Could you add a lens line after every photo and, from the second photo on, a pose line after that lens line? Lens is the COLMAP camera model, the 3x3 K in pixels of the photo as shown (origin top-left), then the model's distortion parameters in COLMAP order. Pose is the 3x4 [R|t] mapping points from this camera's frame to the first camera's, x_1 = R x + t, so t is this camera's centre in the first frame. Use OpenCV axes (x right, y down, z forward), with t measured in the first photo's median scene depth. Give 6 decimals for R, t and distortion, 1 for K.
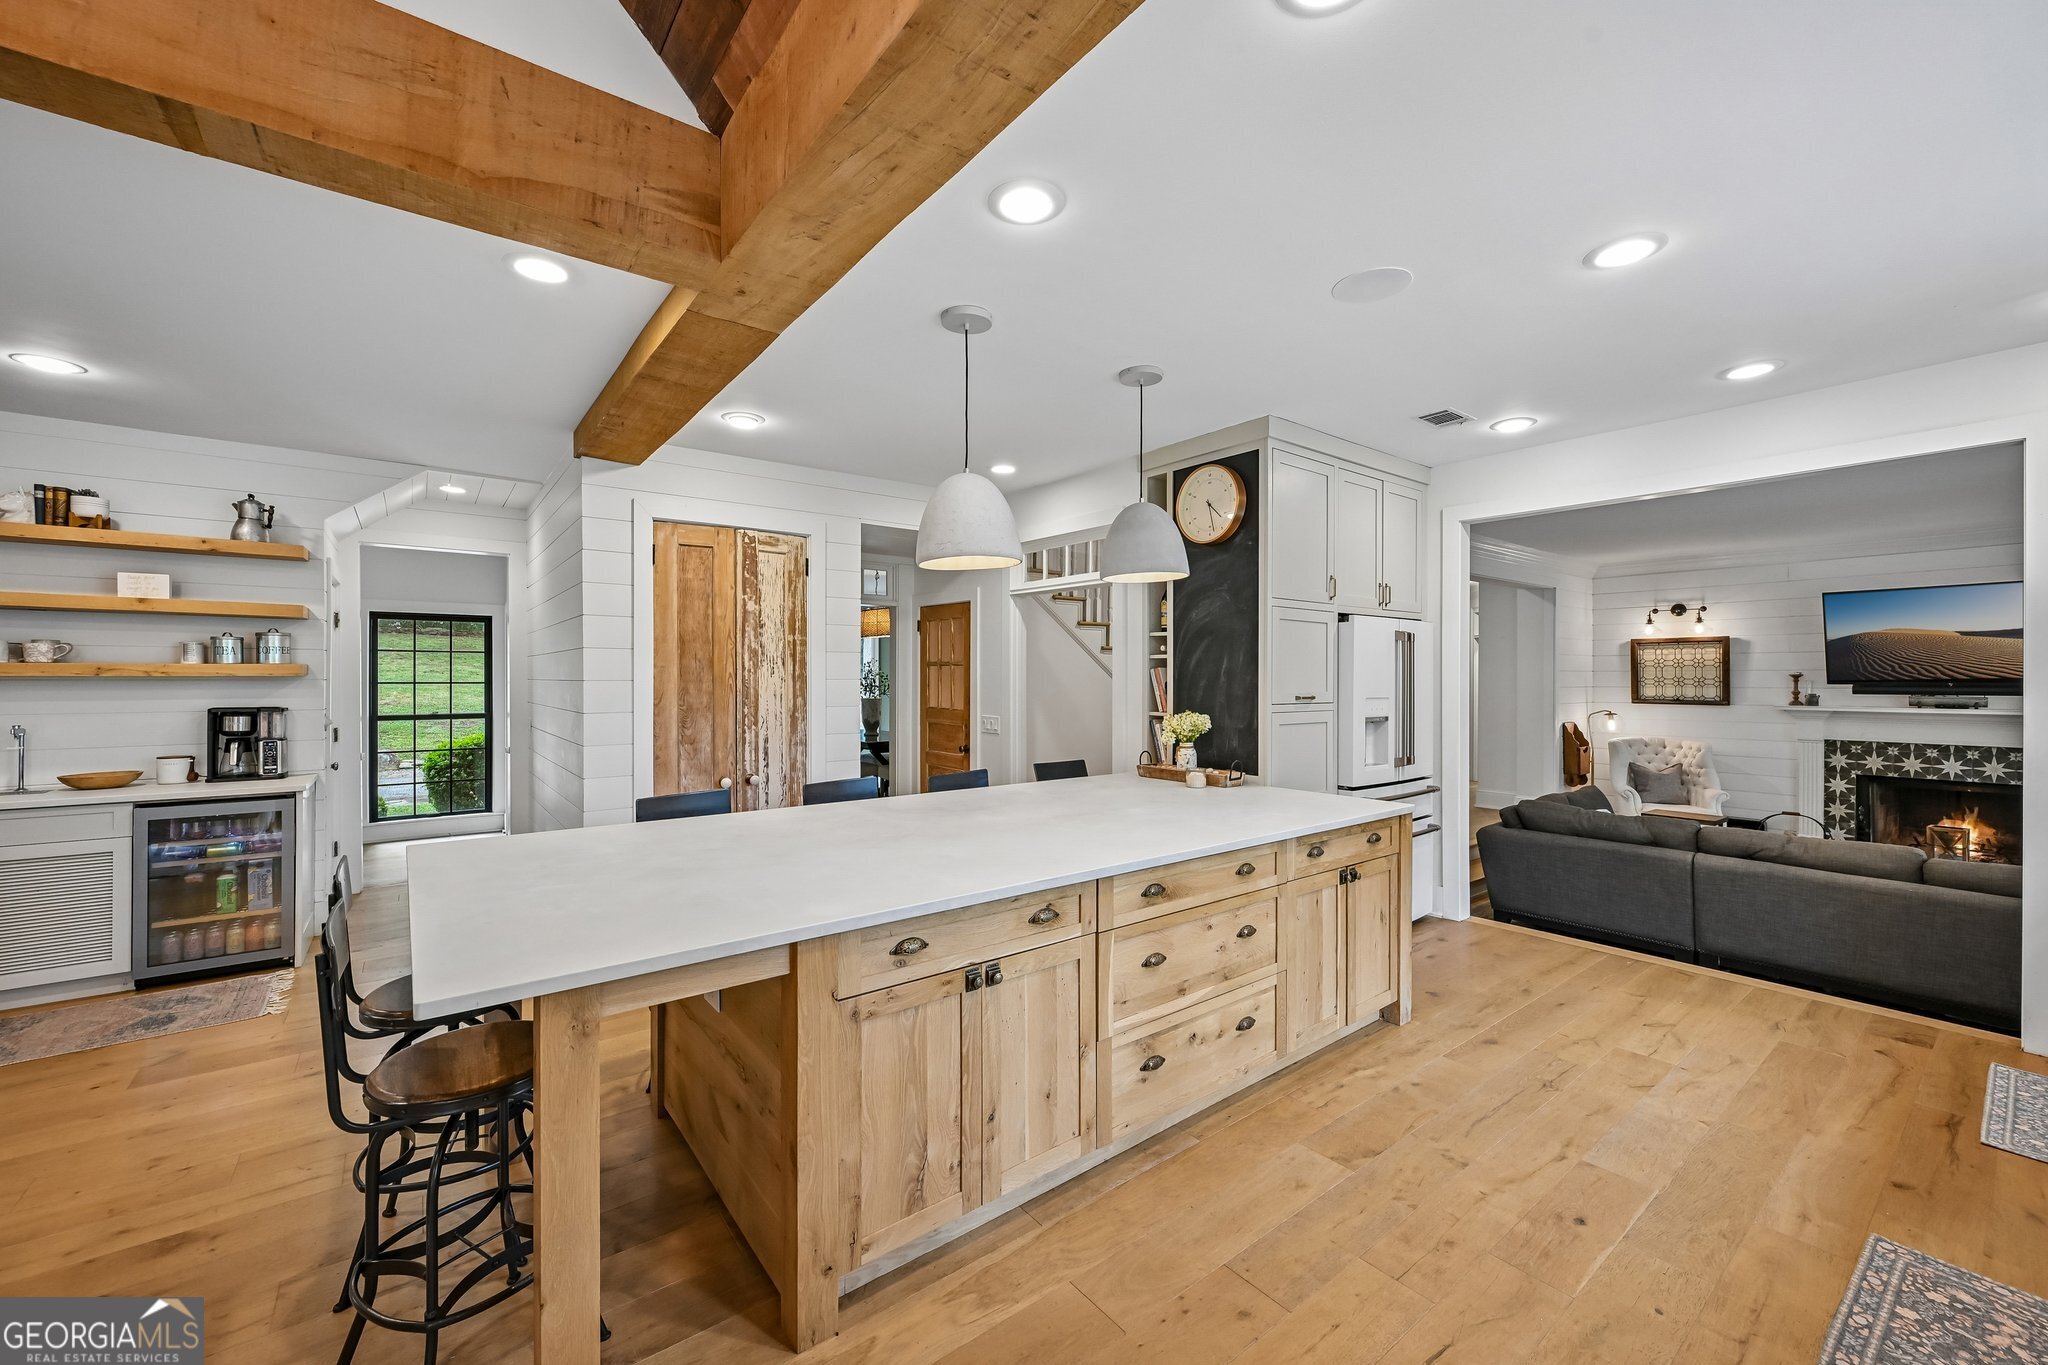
lens RADIAL K [[801.7, 0, 1024.2], [0, 801.7, 679.2], [0, 0, 1]] dist [-0.001908, 0.000548]
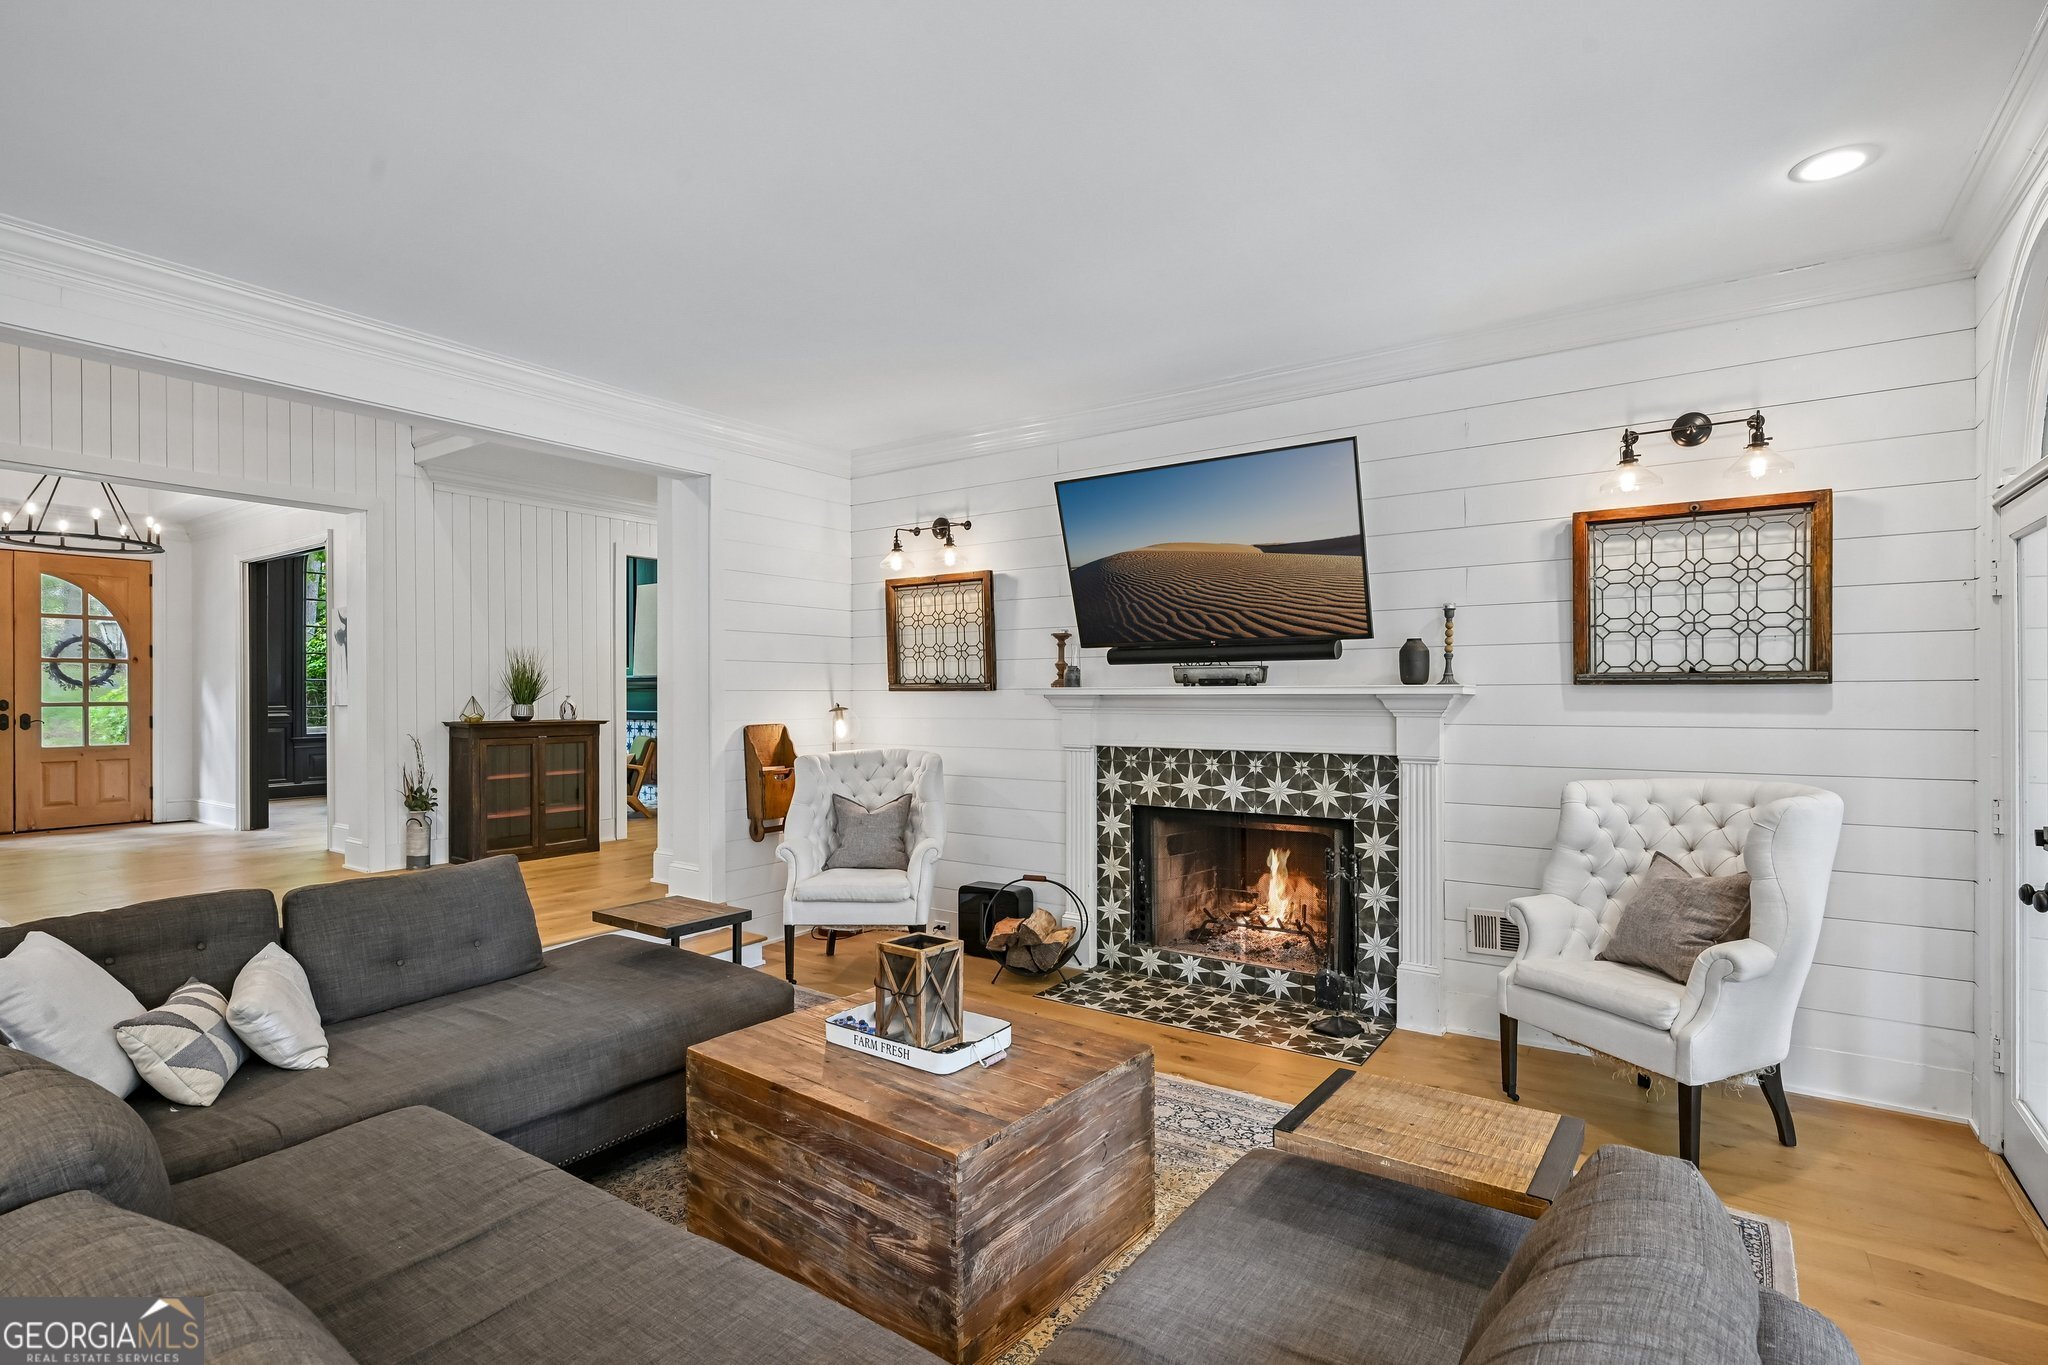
lens RADIAL K [[971.4, 0, 1030.7], [0, 971.4, 693.9], [0, 0, 1]] dist [-0.000429, 0.000012]
pose [[0.953673, -0.003827, 0.300821, 1.214916], [0.004243, 0.999991, -0.000730, 0.062582], [-0.300816, 0.001972, 0.953680, 0.564217]]
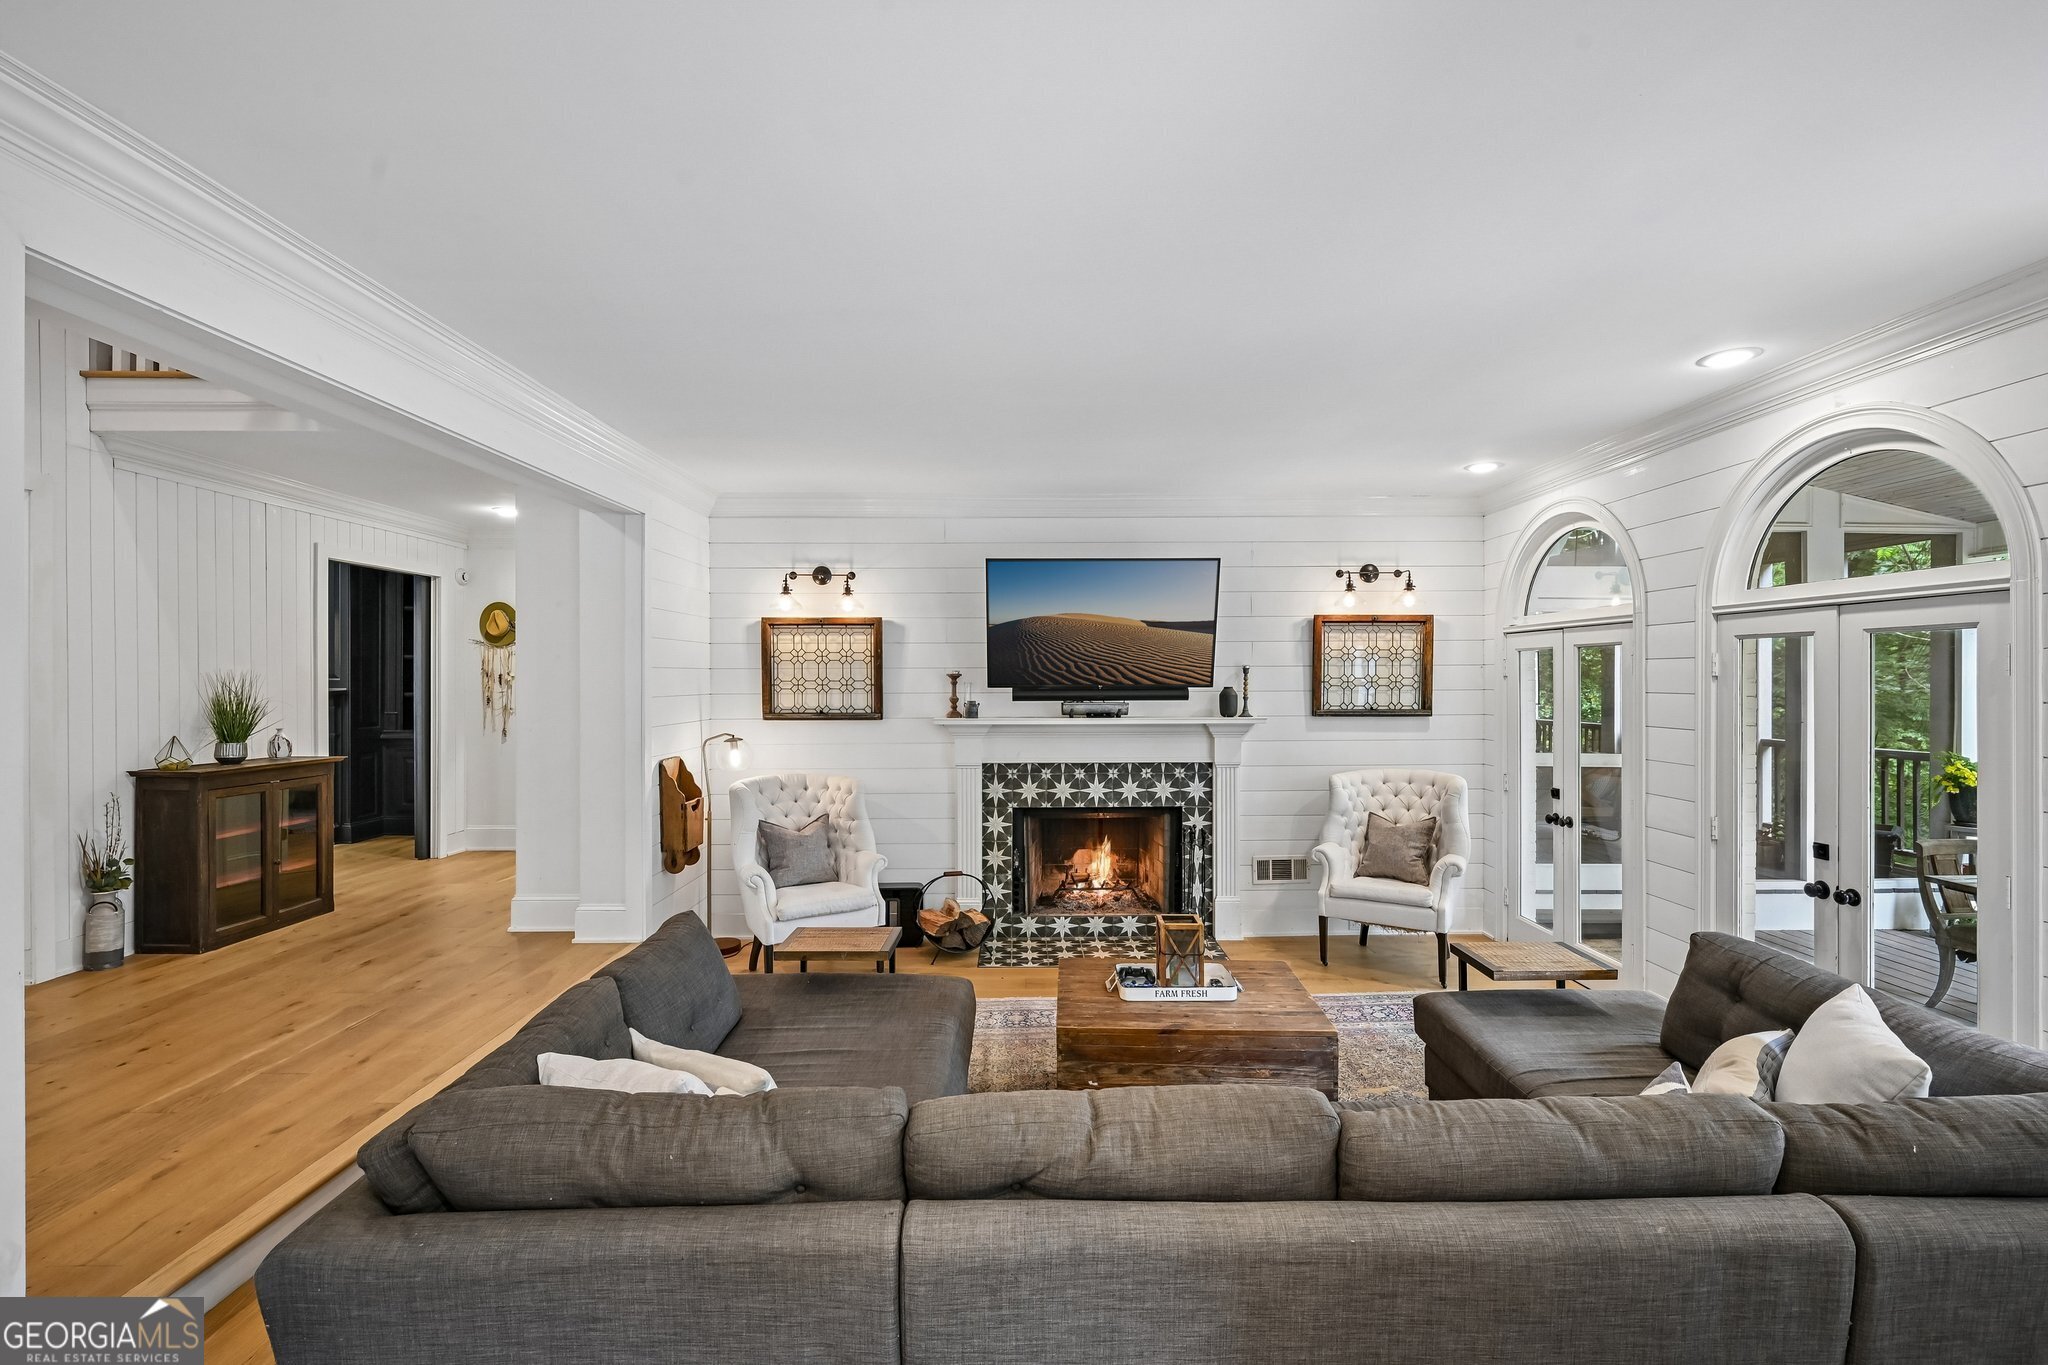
lens RADIAL K [[895.0, 0, 1026.3], [0, 895.0, 683.0], [0, 0, 1]] dist [-0.002422, 0.000074]
pose [[0.602244, -0.006508, 0.798286, 0.608421], [0.004517, 0.999979, 0.004744, -0.002399], [-0.798300, 0.000748, 0.602260, 0.778008]]
